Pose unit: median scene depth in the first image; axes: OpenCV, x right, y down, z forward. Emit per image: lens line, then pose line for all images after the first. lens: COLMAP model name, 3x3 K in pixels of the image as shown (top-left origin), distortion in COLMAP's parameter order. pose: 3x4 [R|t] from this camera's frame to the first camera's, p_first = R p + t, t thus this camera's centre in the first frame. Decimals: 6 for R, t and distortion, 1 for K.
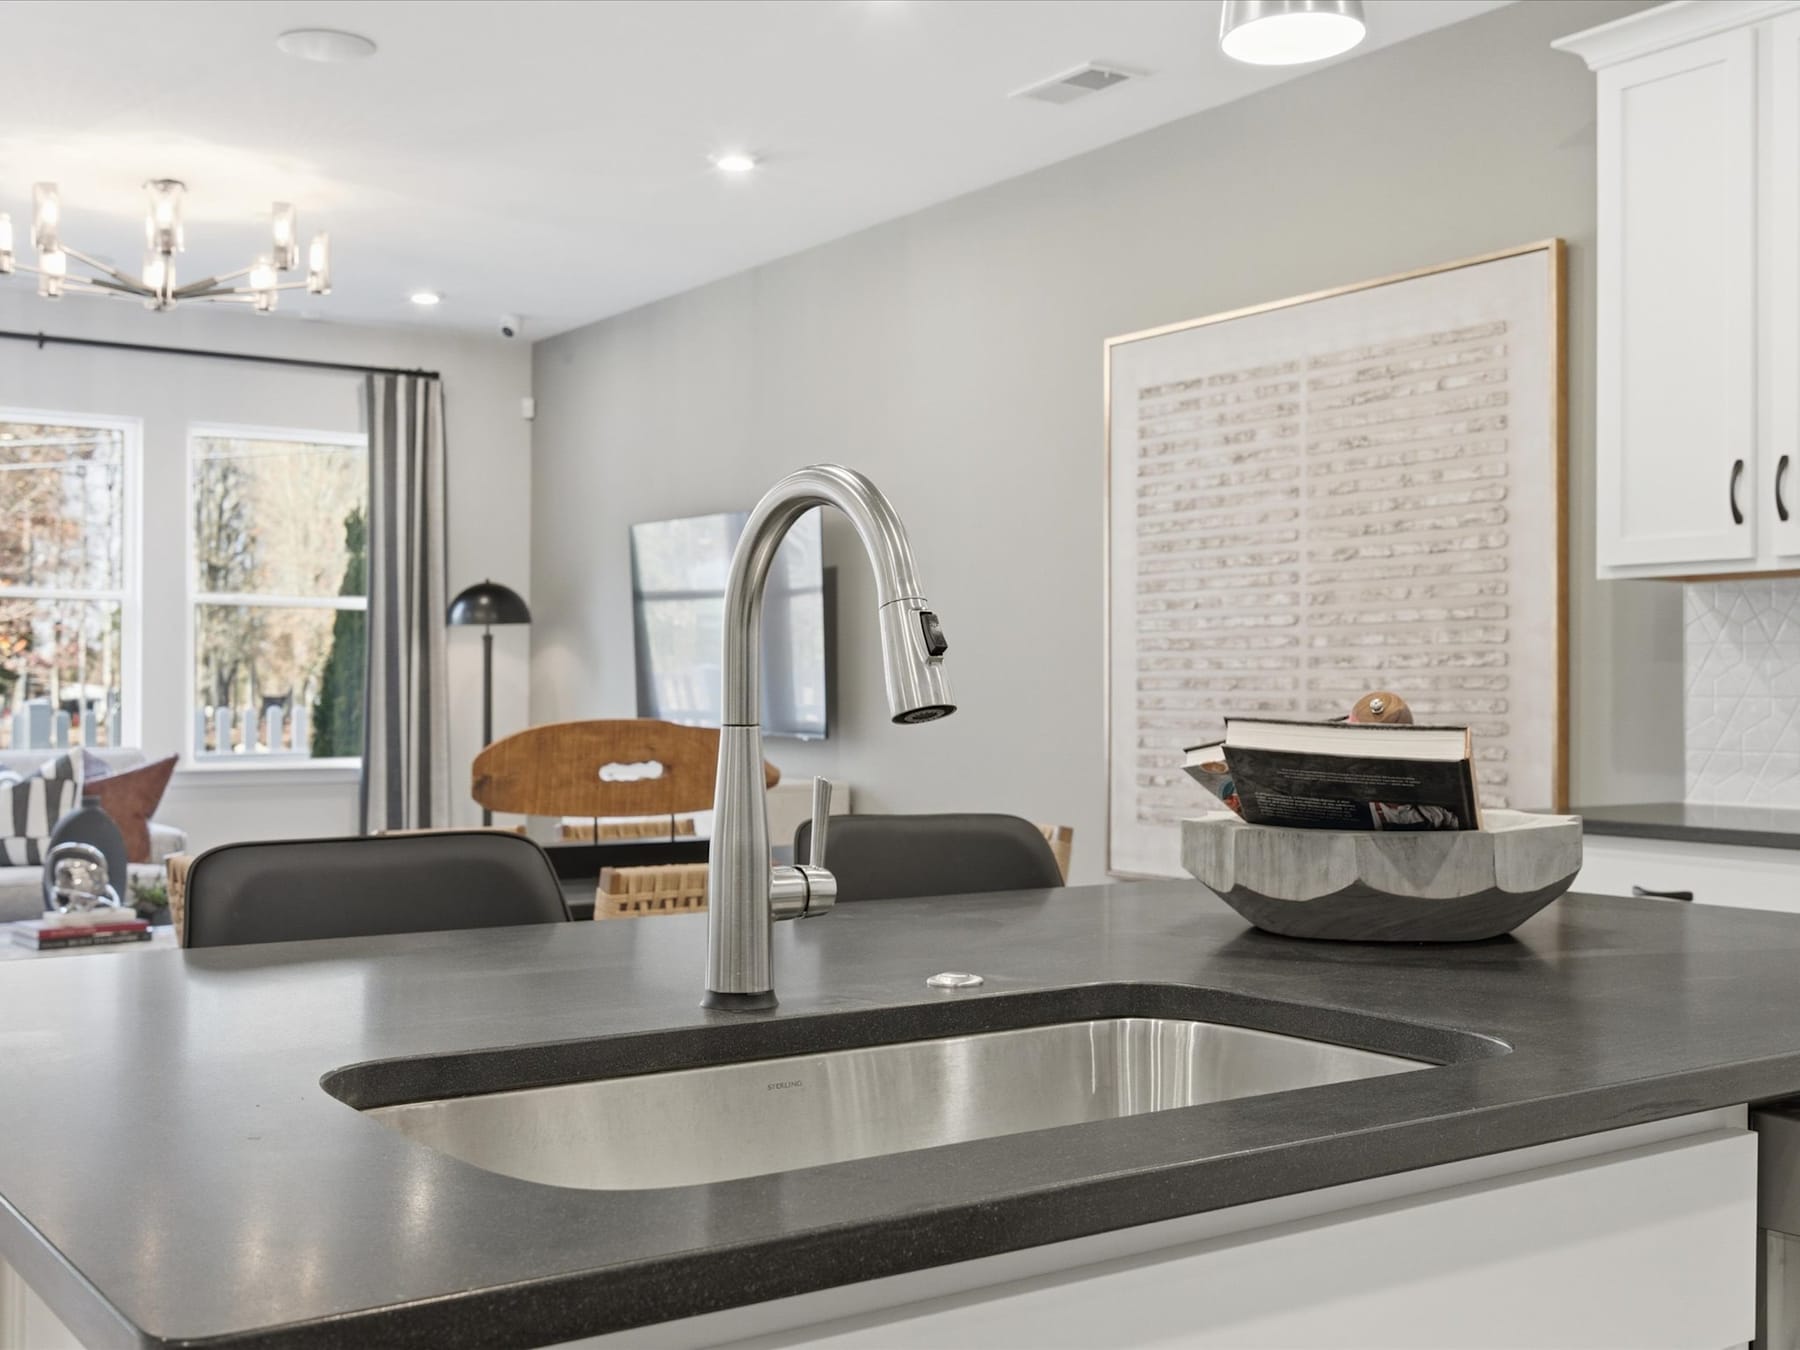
lens RADIAL K [[1997.1, 0, 849.3], [0, 1997.1, 678.5], [0, 0, 1]] dist [0.001402, -0.032440]
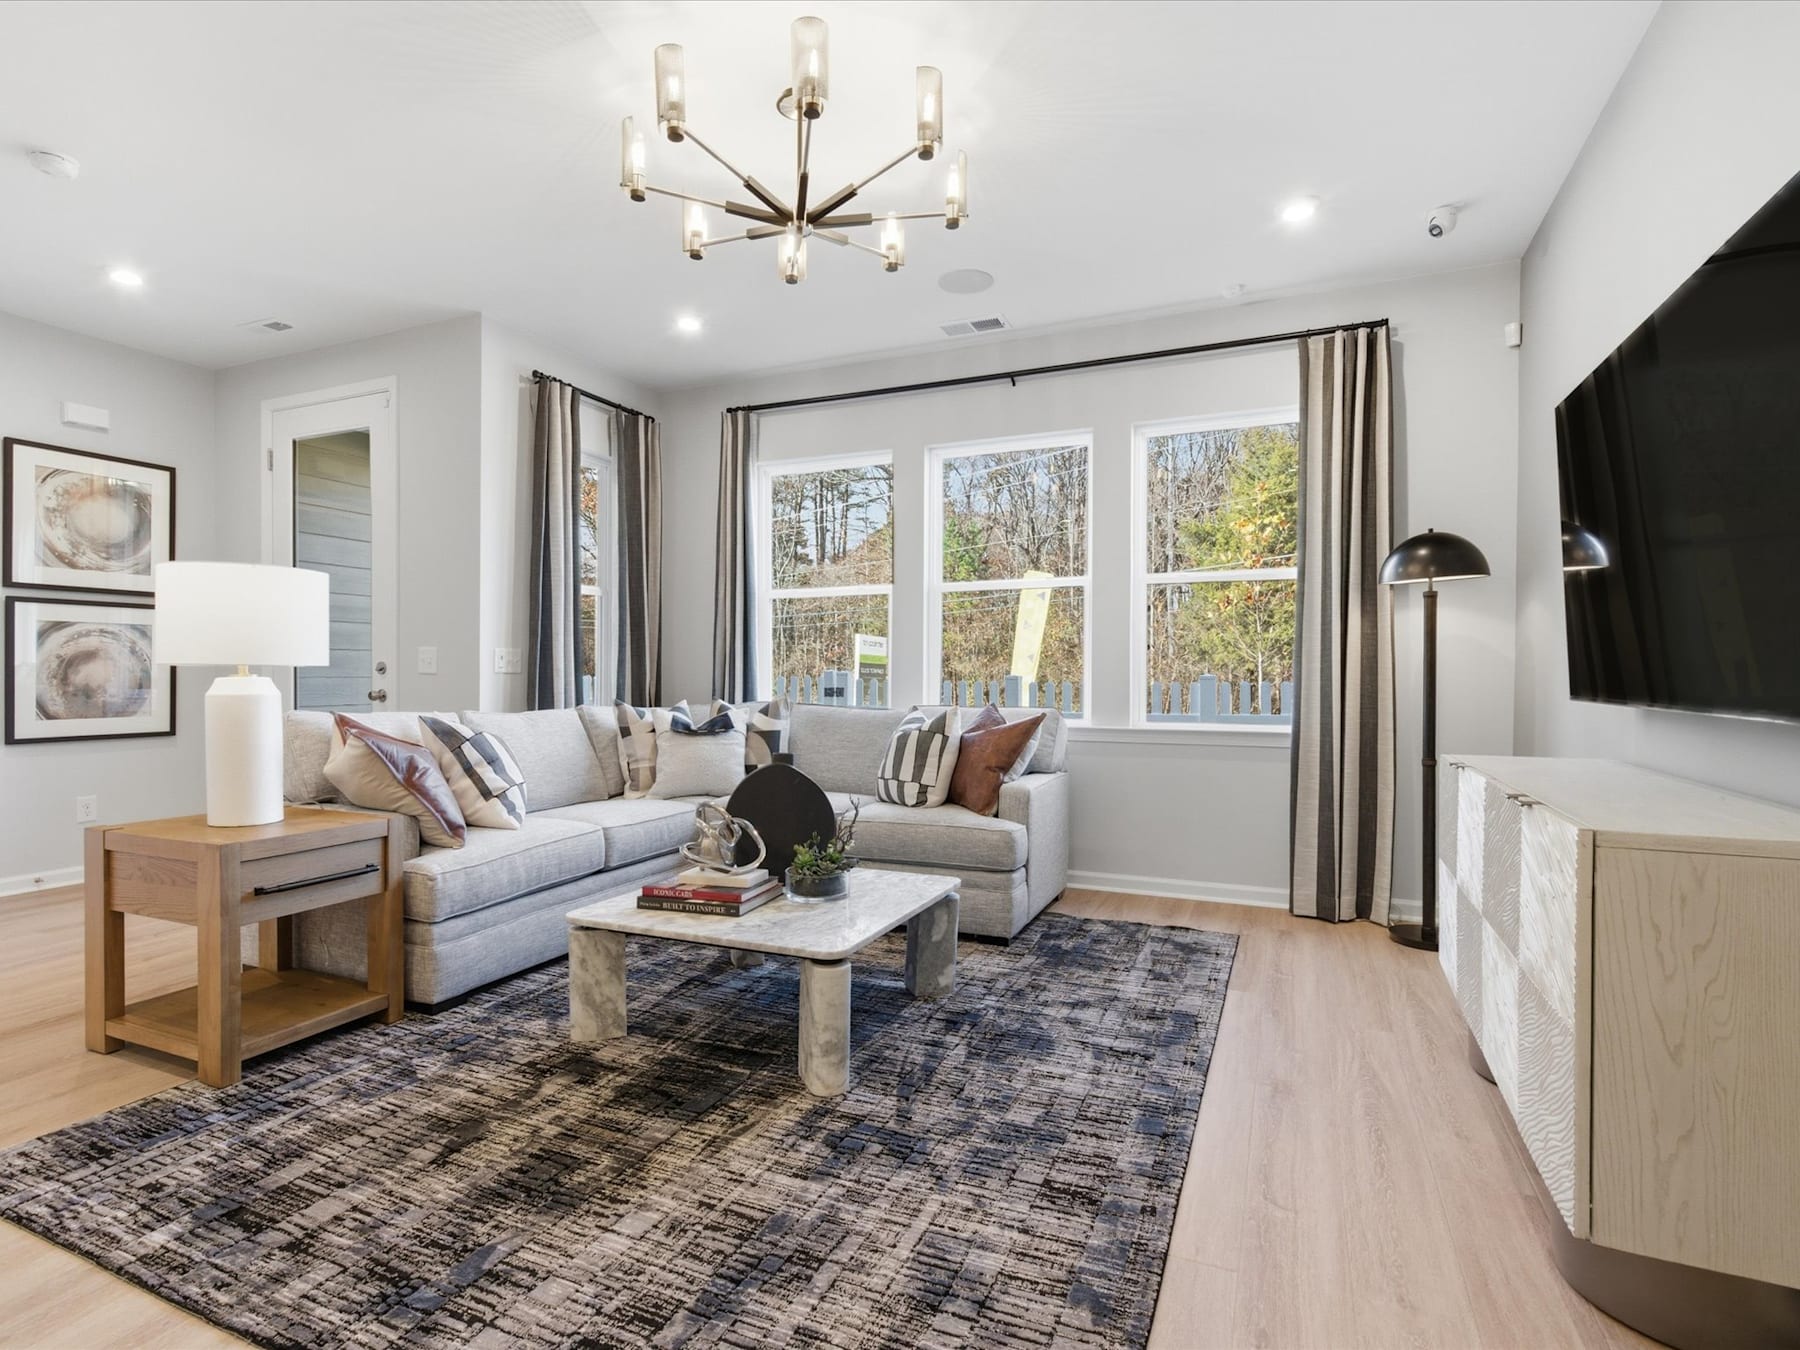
lens RADIAL K [[893.1, 0, 902.3], [0, 893.1, 677.0], [0, 0, 1]] dist [-0.000261, -0.000221]
pose [[0.540260, 0.003360, -0.841491, 0.026562], [0.004208, 0.999969, 0.006695, 0.012845], [0.841488, -0.007158, 0.540229, 0.593322]]
